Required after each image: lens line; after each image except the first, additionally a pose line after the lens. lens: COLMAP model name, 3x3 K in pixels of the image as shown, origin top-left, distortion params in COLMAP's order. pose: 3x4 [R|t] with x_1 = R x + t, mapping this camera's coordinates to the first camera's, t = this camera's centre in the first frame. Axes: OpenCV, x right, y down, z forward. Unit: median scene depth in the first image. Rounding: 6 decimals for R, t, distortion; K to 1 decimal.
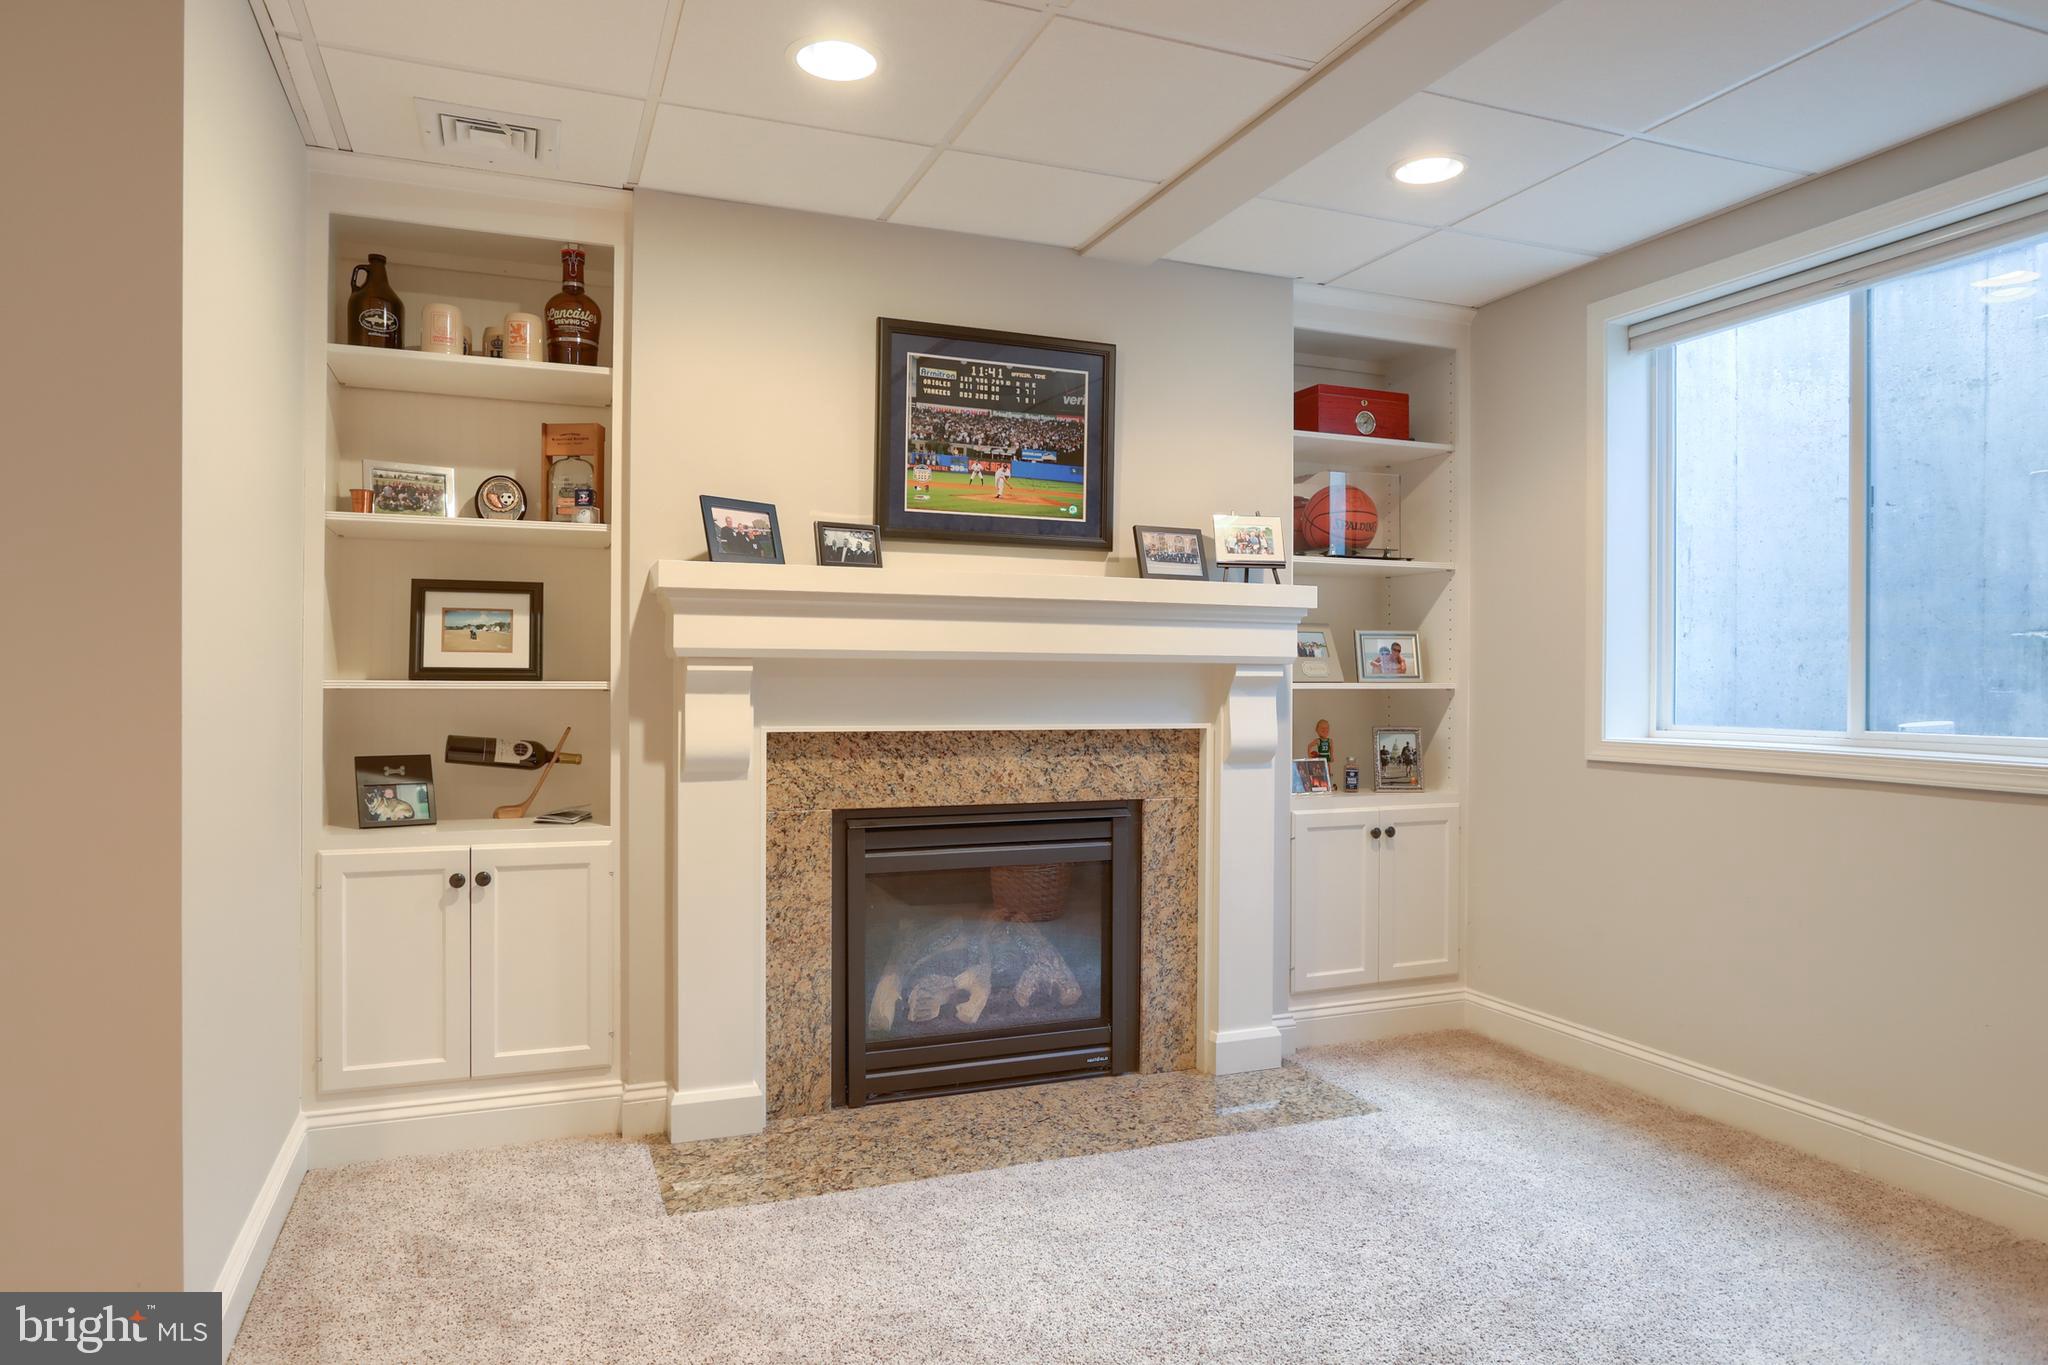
lens RADIAL K [[1253.4, 0, 1029.3], [0, 1253.4, 683.6], [0, 0, 1]] dist [-0.001647, -0.000007]
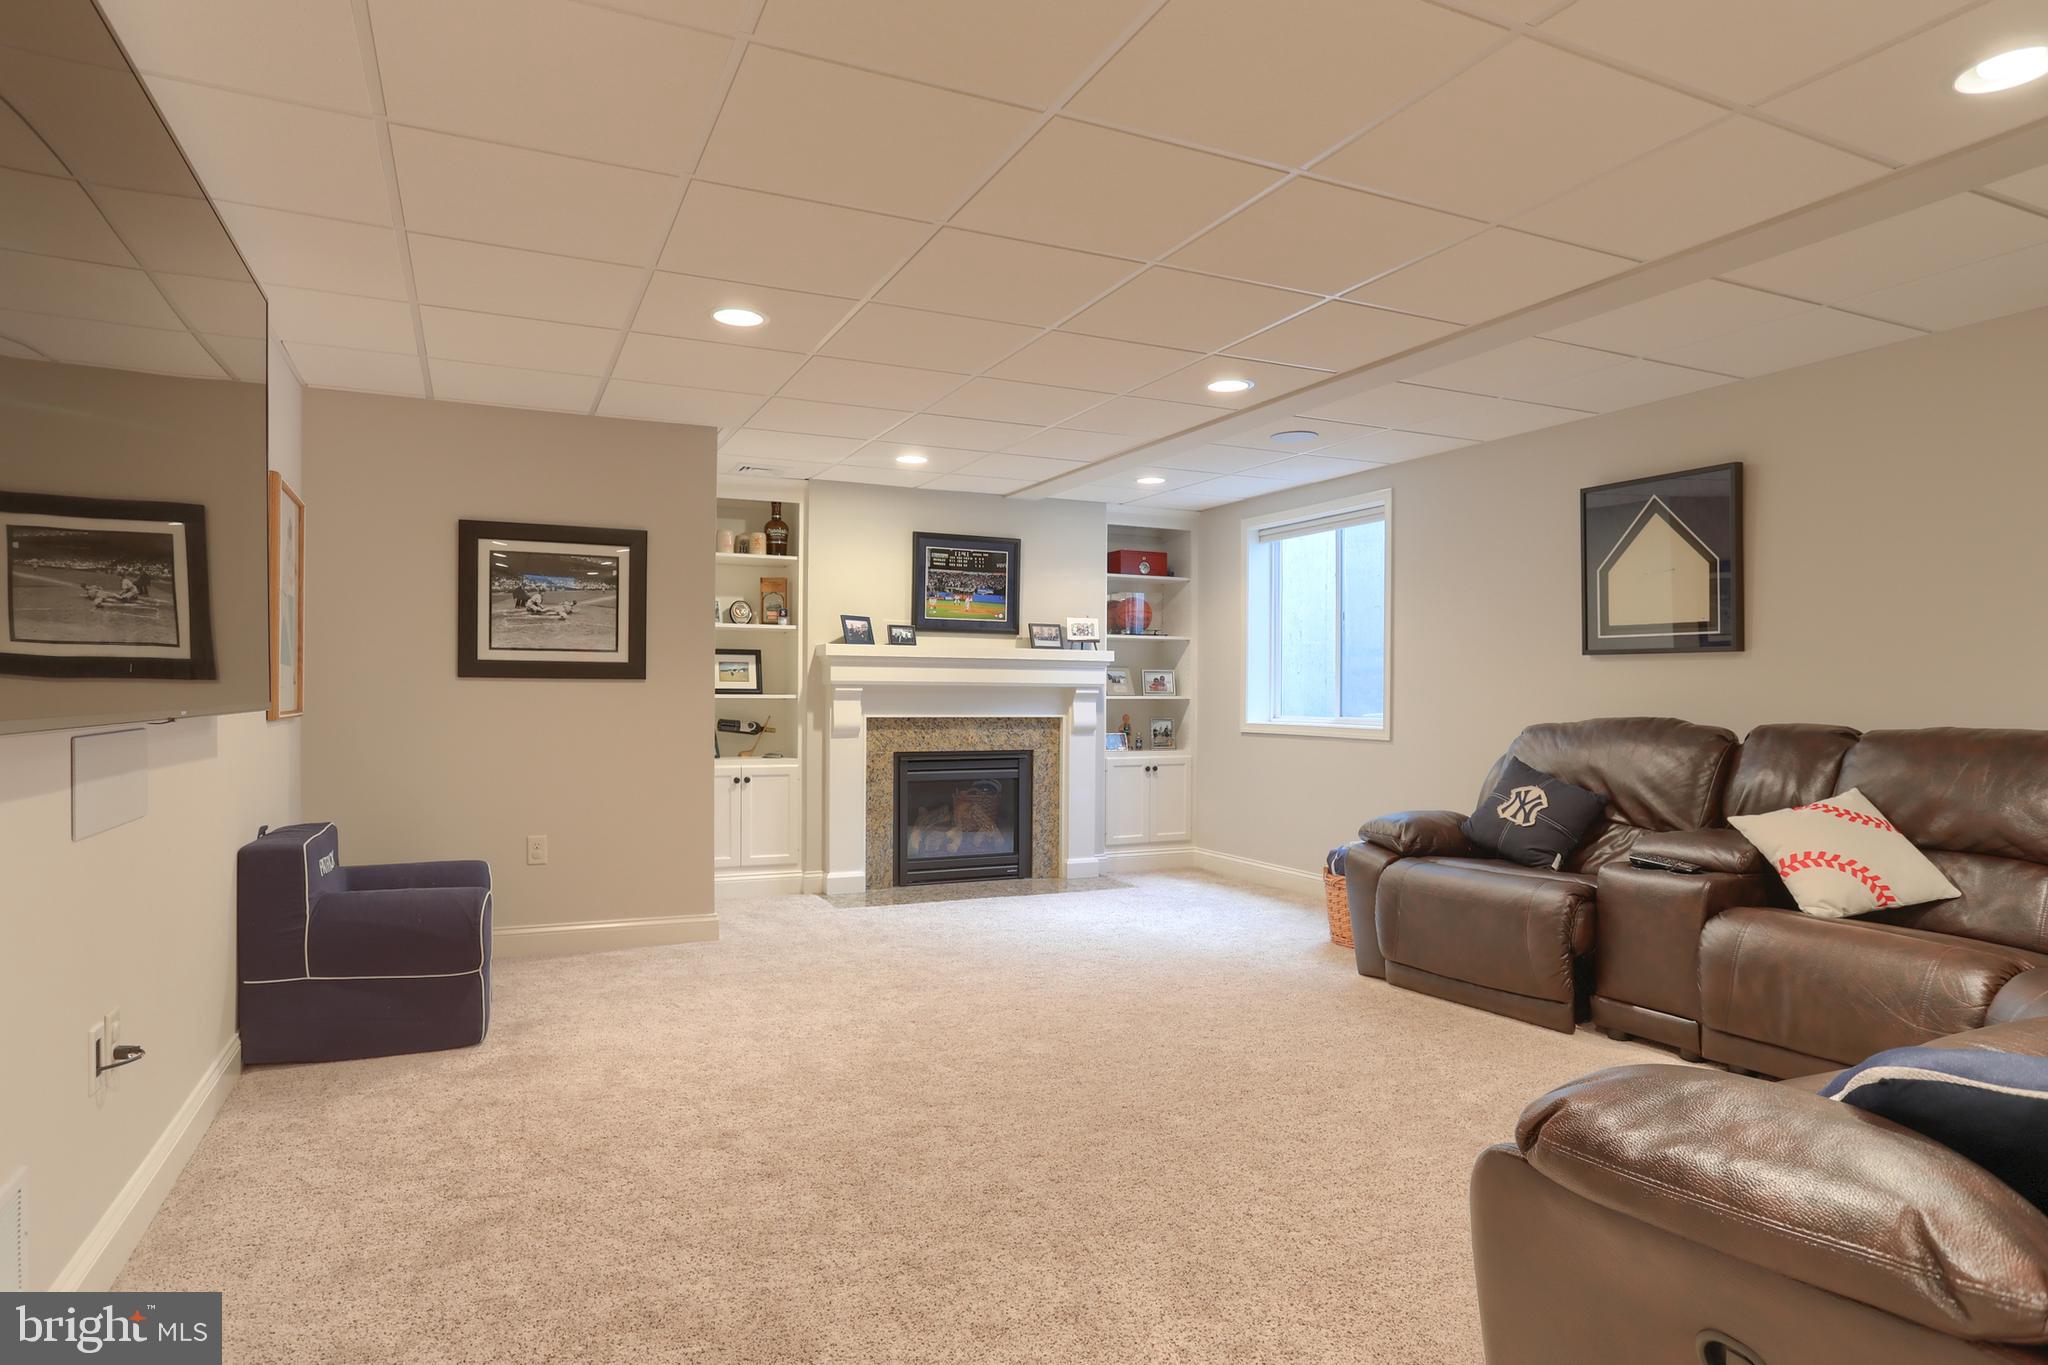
lens RADIAL K [[1167.7, 0, 1028.9], [0, 1167.7, 690.2], [0, 0, 1]] dist [0.000605, 0.000298]
pose [[0.998353, 0.001361, 0.057345, -0.034047], [-0.001014, 0.999981, -0.006080, 0.001848], [-0.057353, 0.006012, 0.998336, -1.067876]]
